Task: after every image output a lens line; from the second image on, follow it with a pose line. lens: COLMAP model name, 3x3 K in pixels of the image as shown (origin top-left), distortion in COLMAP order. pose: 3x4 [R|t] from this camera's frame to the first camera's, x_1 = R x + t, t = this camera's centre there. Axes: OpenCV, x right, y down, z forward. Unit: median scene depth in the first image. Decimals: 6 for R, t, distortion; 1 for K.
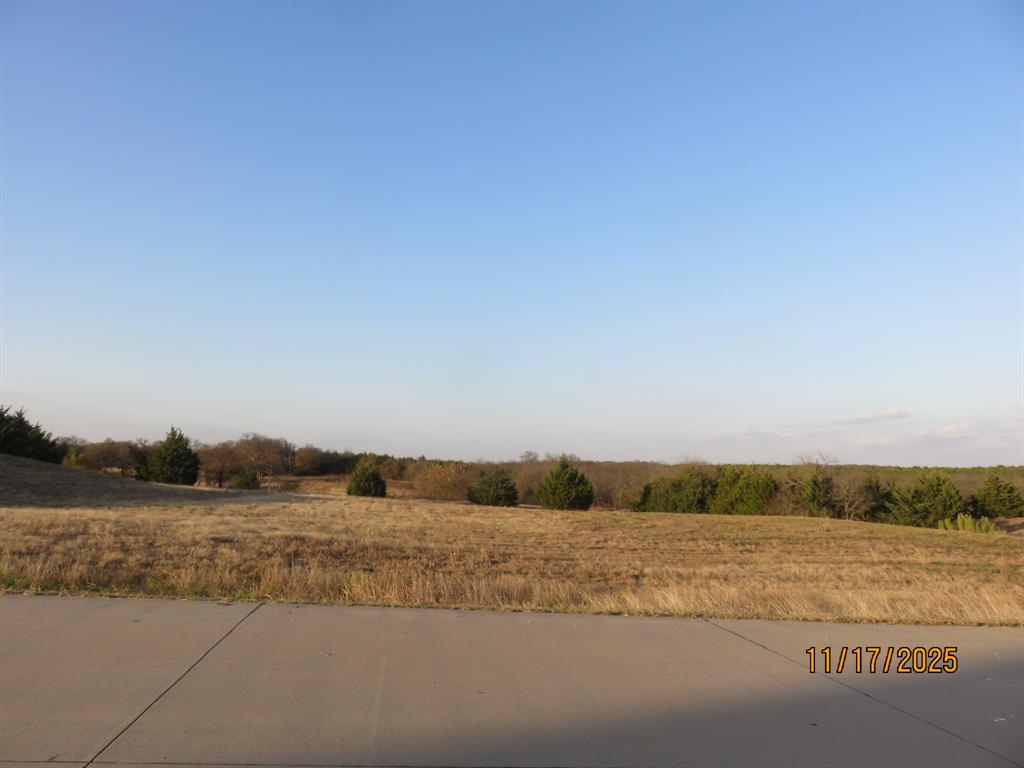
lens RADIAL K [[757.5, 0, 513.8], [0, 757.5, 383.9], [0, 0, 1]] dist [-0.014132, -0.000583]
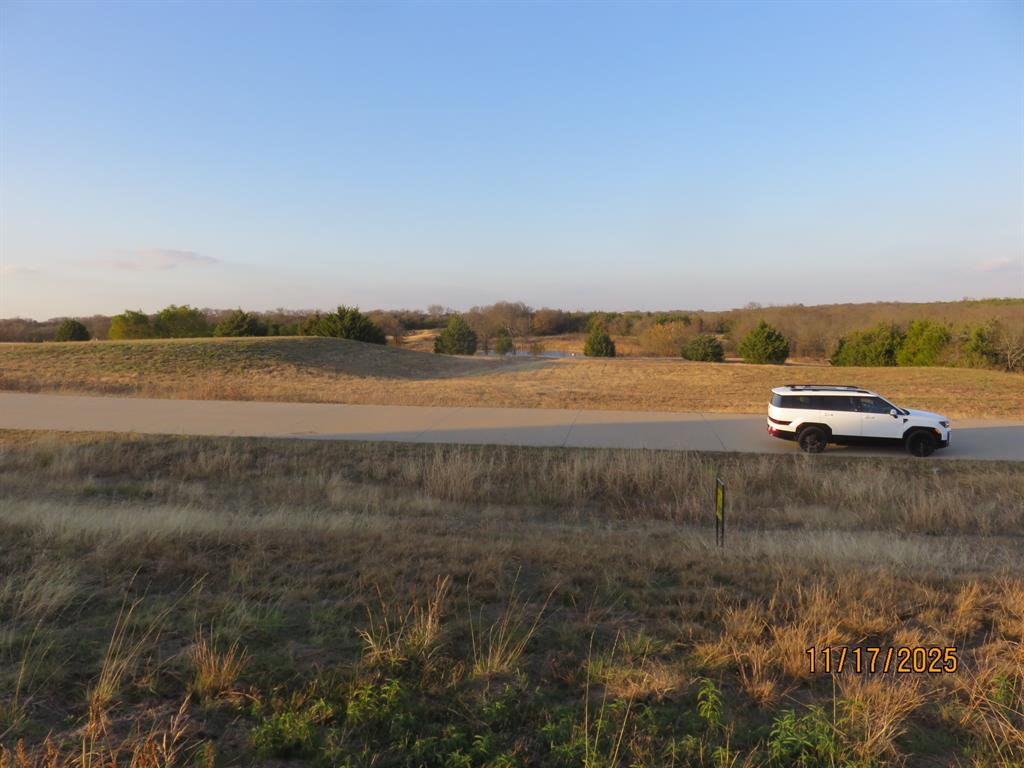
lens RADIAL K [[757.5, 0, 513.8], [0, 757.5, 383.9], [0, 0, 1]] dist [-0.014132, -0.000583]
pose [[0.954377, -0.023428, -0.297683, 0.036645], [0.081096, 0.979784, 0.182885, -0.042462], [0.287380, -0.198682, 0.936983, -0.199029]]
